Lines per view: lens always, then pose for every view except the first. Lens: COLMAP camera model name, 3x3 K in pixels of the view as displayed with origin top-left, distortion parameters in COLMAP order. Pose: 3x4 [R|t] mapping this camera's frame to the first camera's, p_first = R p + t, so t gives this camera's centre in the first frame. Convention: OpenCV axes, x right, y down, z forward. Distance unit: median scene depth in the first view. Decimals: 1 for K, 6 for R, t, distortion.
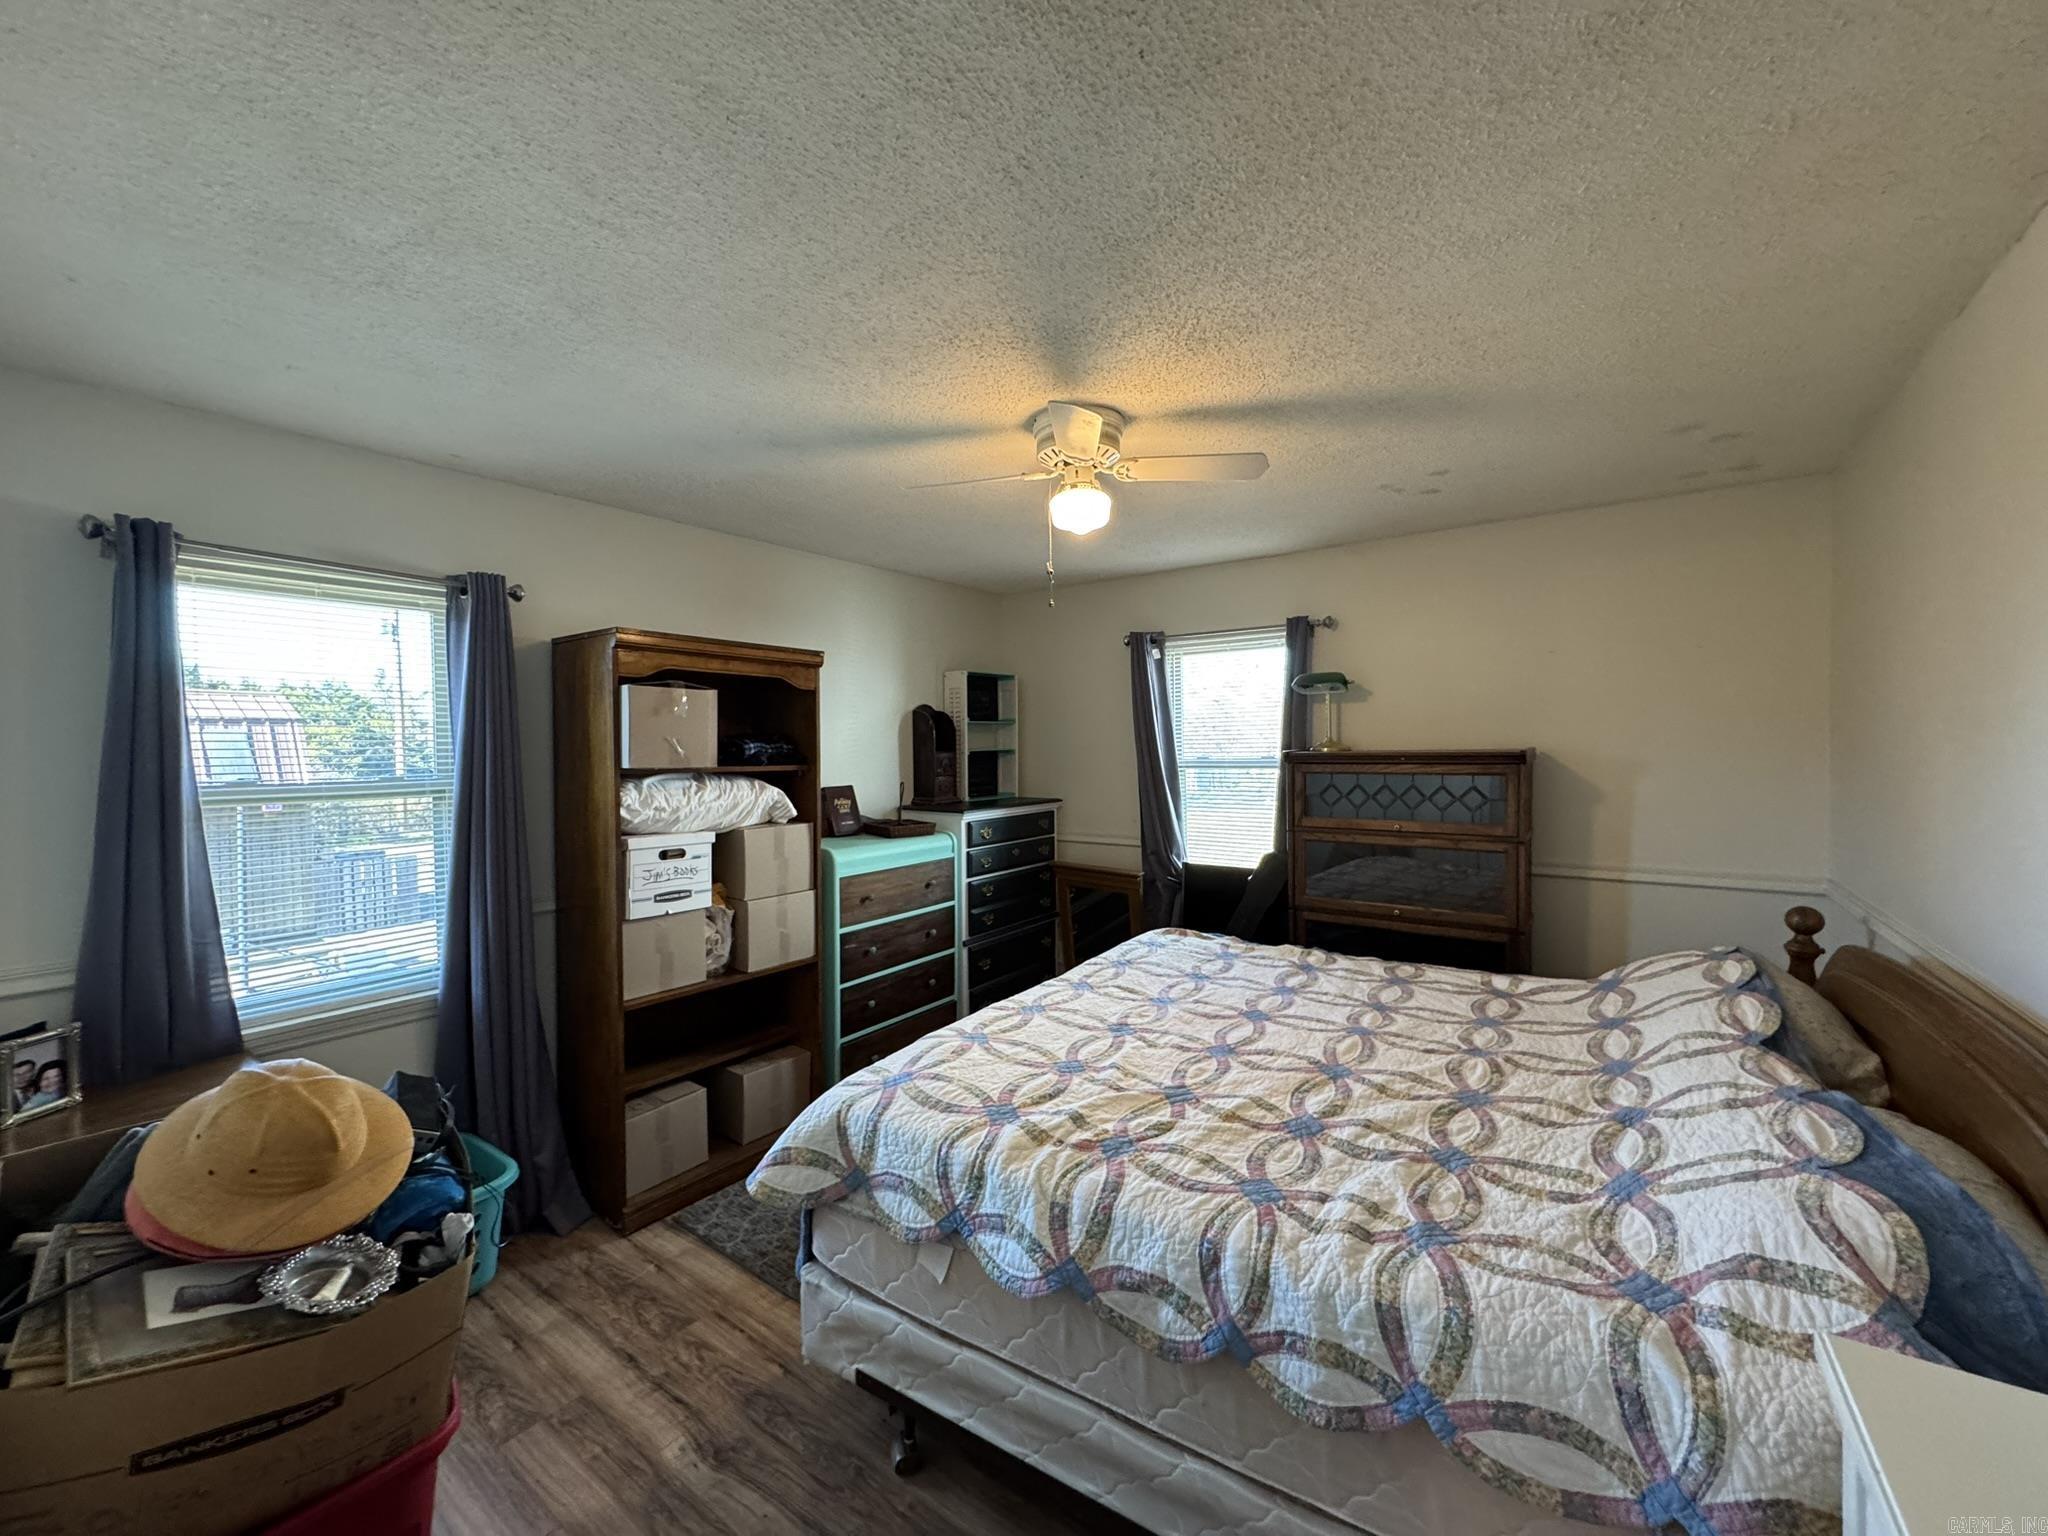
lens RADIAL K [[814.4, 0, 1021.4], [0, 814.4, 767.4], [0, 0, 1]] dist [-0.000783, 0.000070]
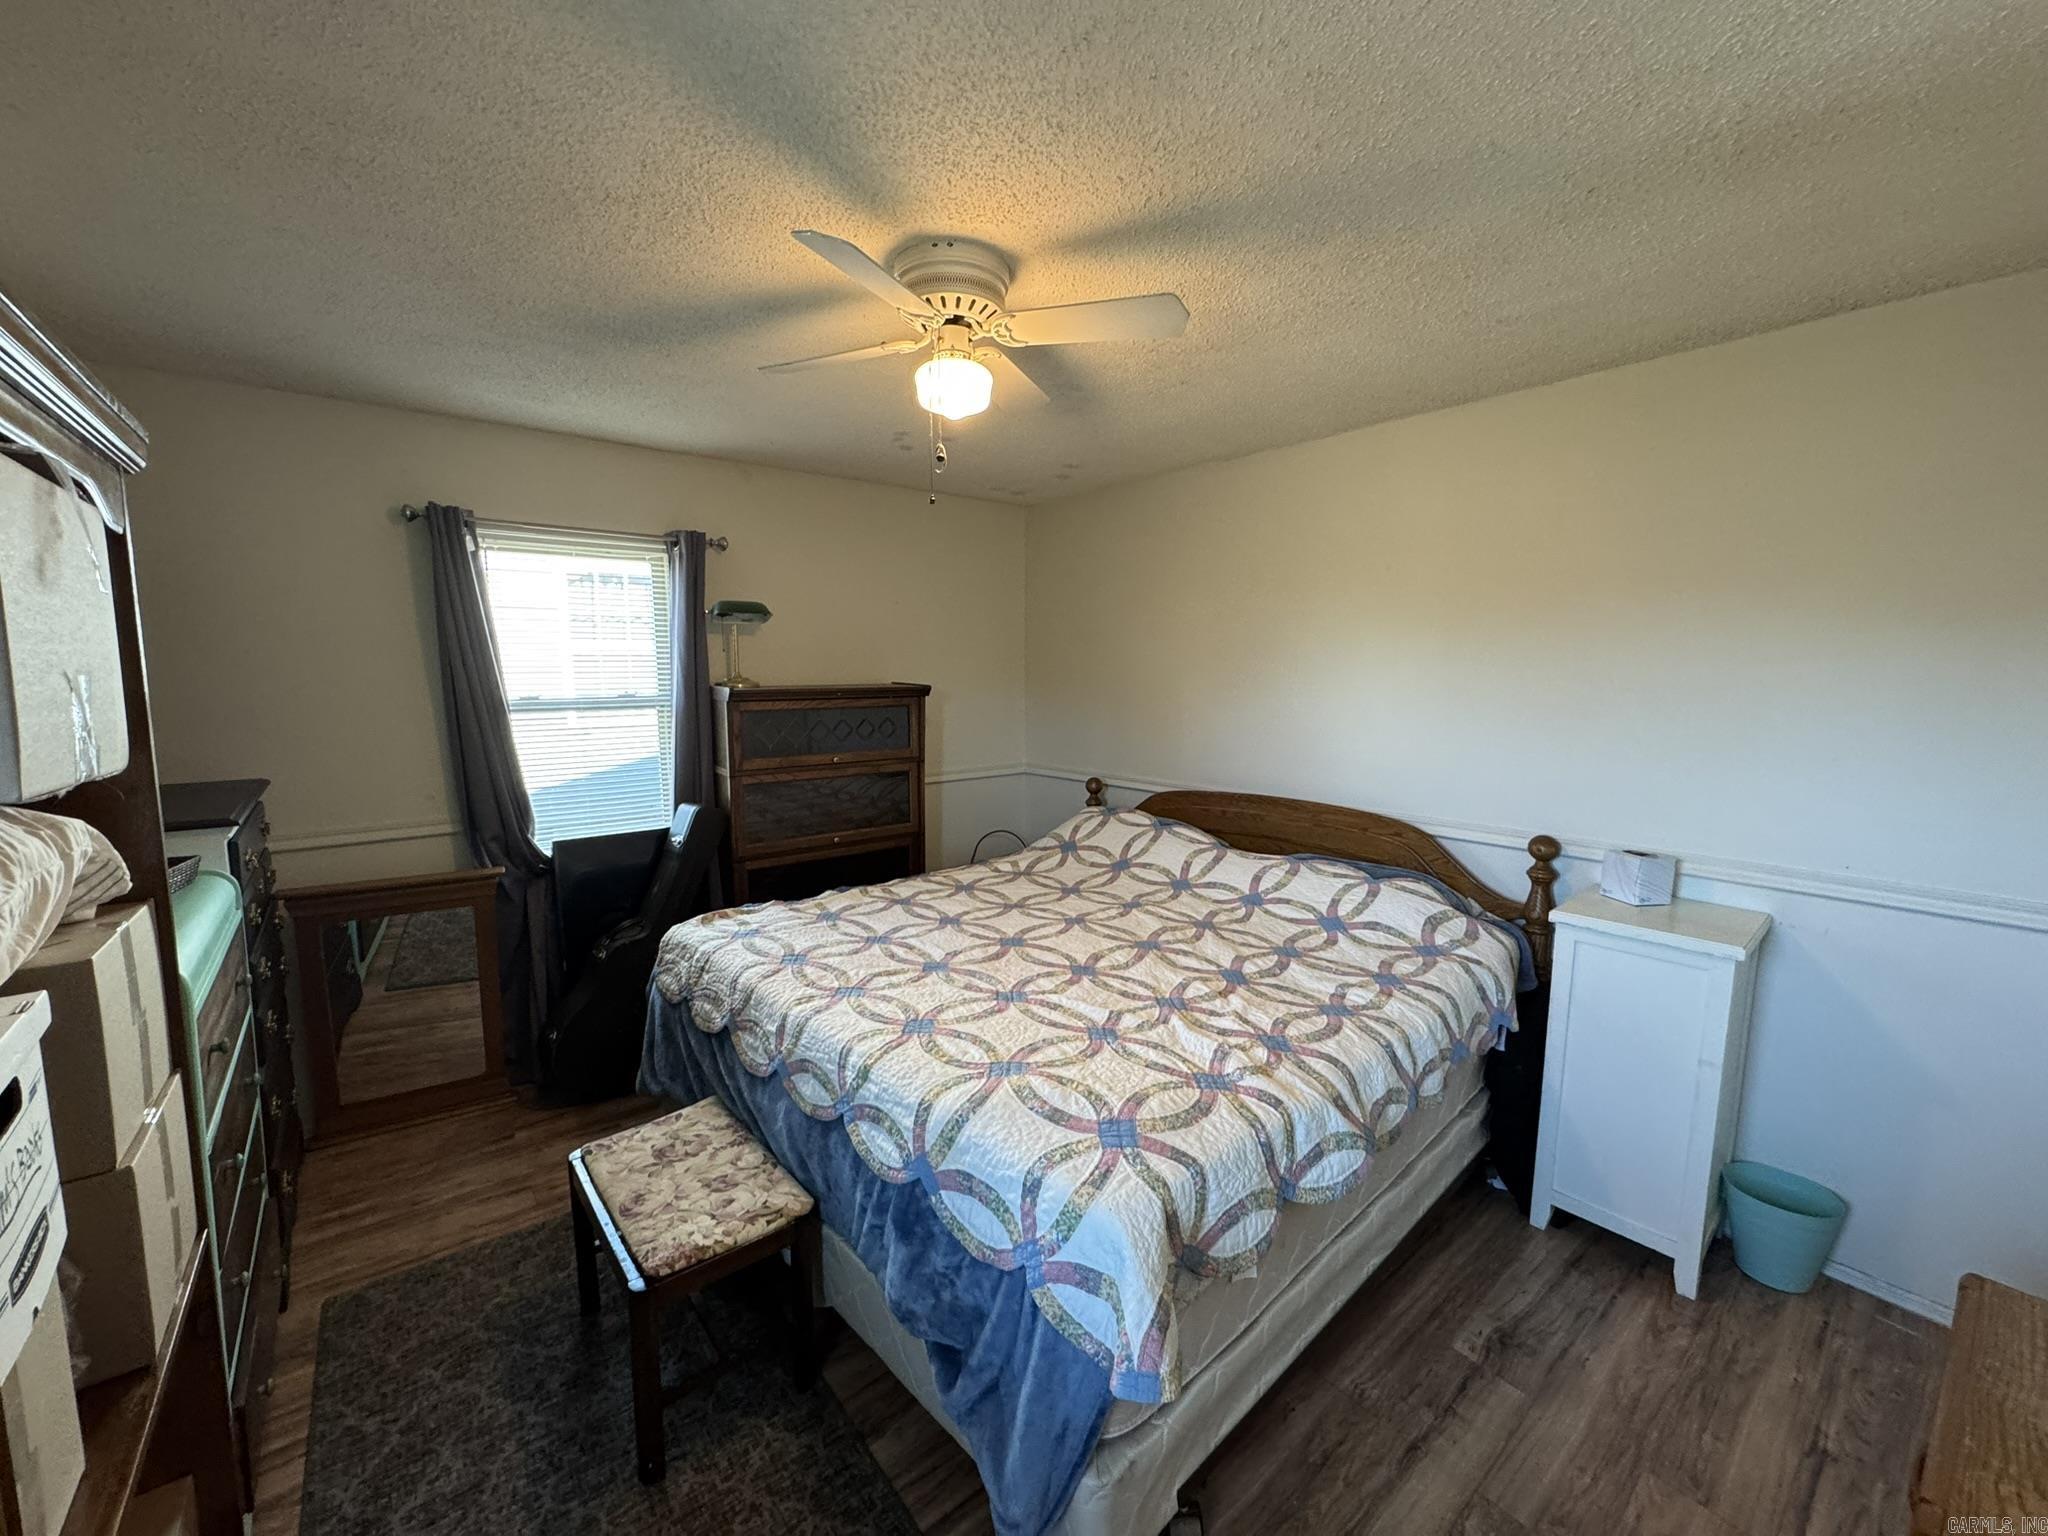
lens RADIAL K [[814.4, 0, 1021.4], [0, 814.4, 767.4], [0, 0, 1]] dist [-0.000783, 0.000070]
pose [[0.255183, -0.107227, 0.960929, -0.712730], [0.024329, 0.994229, 0.104482, -0.029887], [-0.966587, -0.003283, 0.256320, 0.736121]]
